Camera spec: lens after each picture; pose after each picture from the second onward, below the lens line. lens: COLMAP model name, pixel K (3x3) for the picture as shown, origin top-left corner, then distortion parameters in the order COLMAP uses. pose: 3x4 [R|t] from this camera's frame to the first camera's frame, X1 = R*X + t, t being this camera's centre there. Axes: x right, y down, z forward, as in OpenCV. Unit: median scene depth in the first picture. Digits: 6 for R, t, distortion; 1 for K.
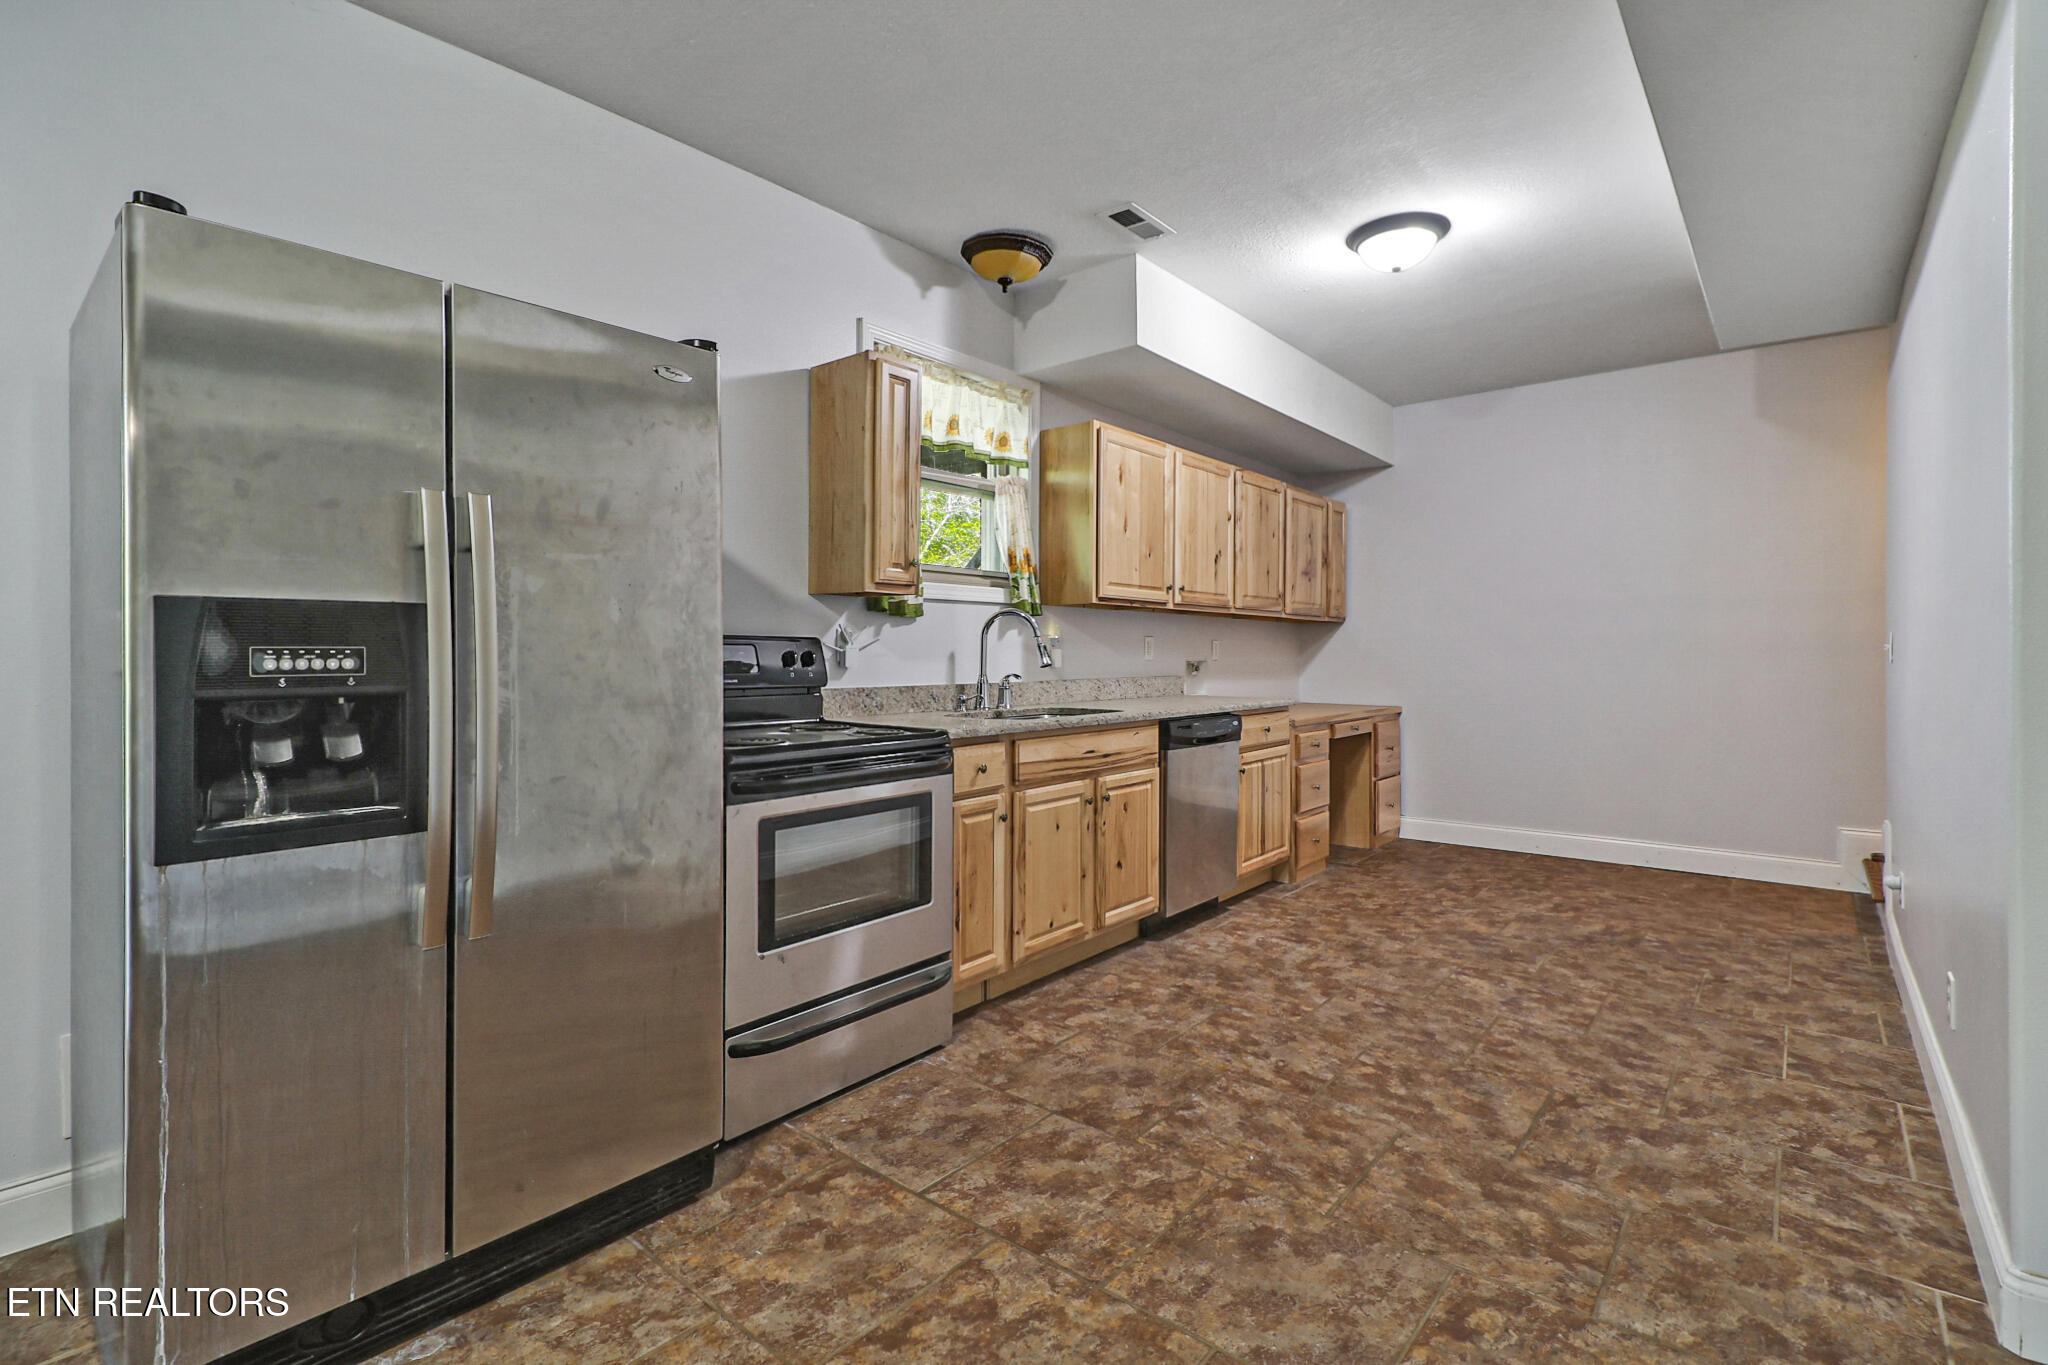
lens RADIAL K [[937.7, 0, 1009.7], [0, 937.7, 667.0], [0, 0, 1]] dist [-0.020691, 0.005118]
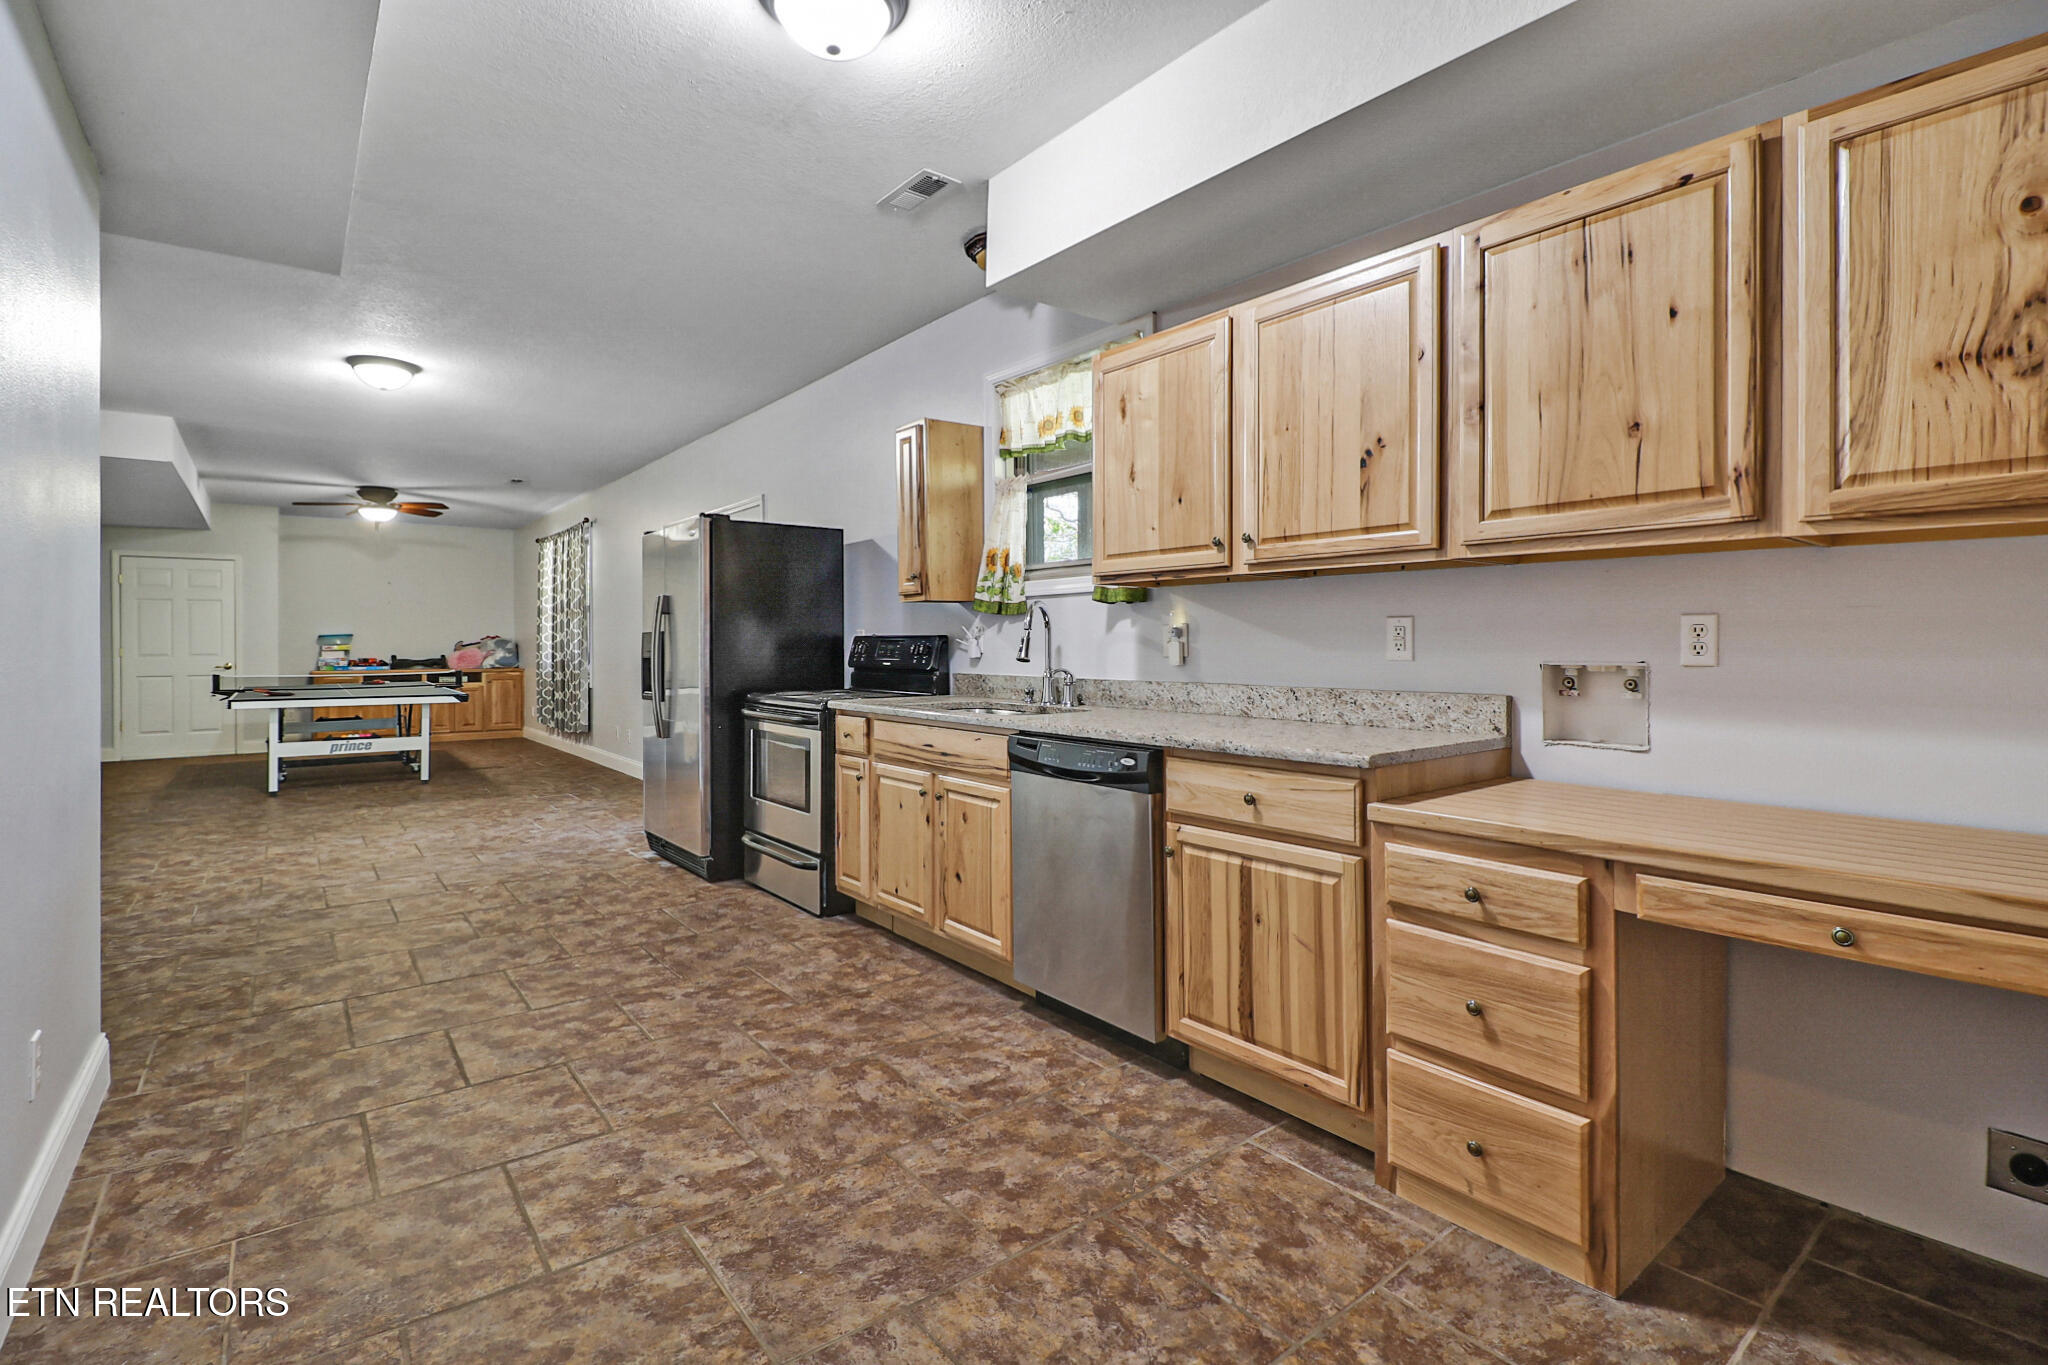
lens RADIAL K [[937.7, 0, 1012.4], [0, 937.7, 662.7], [0, 0, 1]] dist [-0.020691, 0.005118]
pose [[-0.195148, 0.018733, -0.980595, 1.170448], [-0.012128, 0.999695, 0.021511, -0.023171], [0.980699, 0.016090, -0.194861, 1.427622]]
